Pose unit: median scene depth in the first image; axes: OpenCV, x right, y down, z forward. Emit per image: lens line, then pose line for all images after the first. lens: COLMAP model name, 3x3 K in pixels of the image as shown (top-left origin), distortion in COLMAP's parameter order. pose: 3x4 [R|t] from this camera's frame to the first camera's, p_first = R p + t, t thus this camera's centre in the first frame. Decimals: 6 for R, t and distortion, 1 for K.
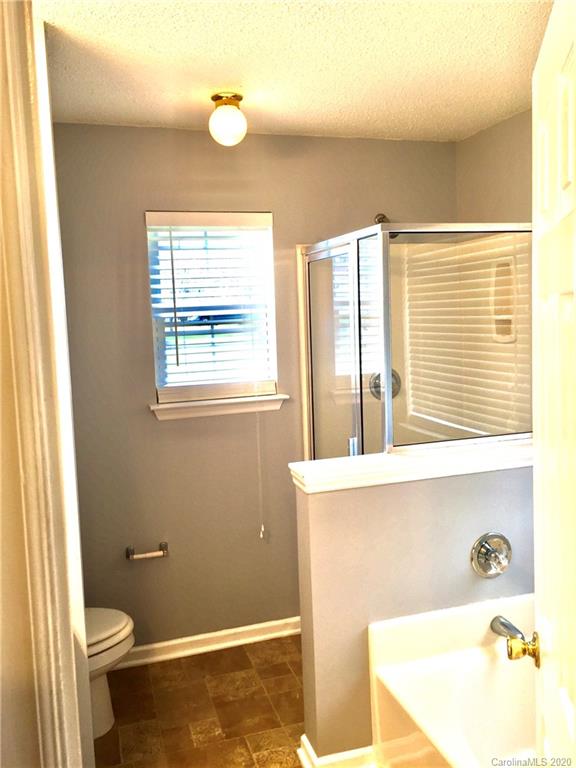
lens RADIAL K [[662.8, 0, 288.0], [0, 662.8, 384.0], [0, 0, 1]] dist [0.040305, -0.003276]
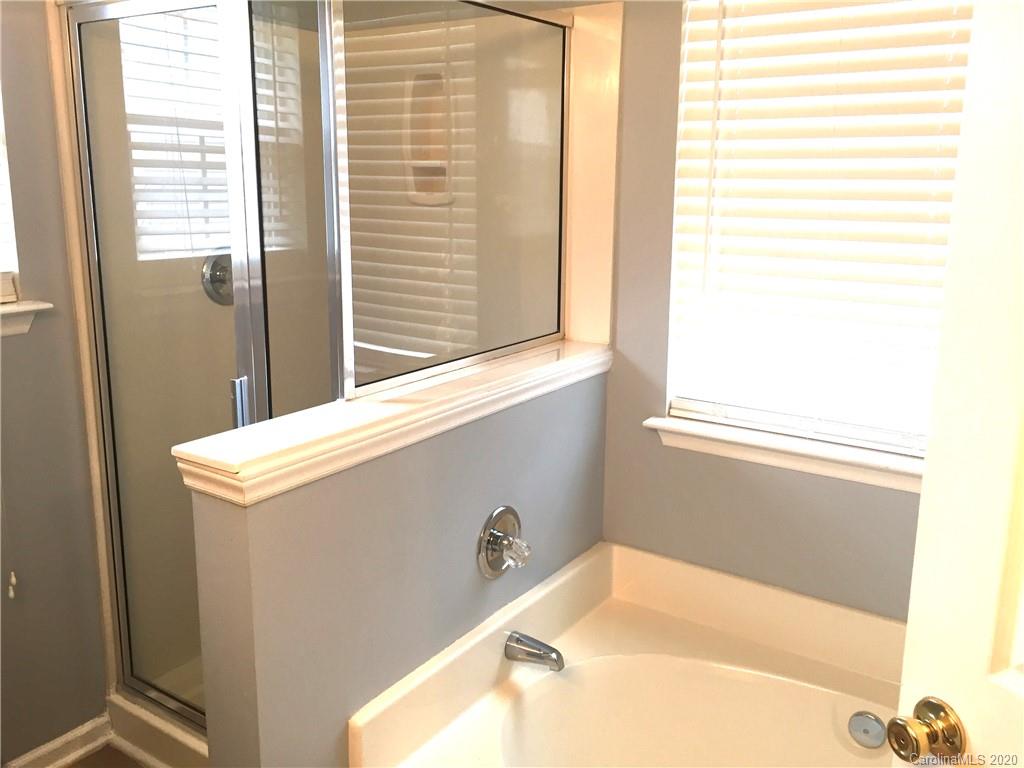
lens RADIAL K [[883.7, 0, 510.1], [0, 883.7, 375.5], [0, 0, 1]] dist [0.040305, -0.003276]
pose [[0.783329, -0.094162, 0.614434, -0.148458], [0.026282, 0.992593, 0.118608, 0.001007], [-0.621052, -0.076760, 0.780002, 0.284303]]
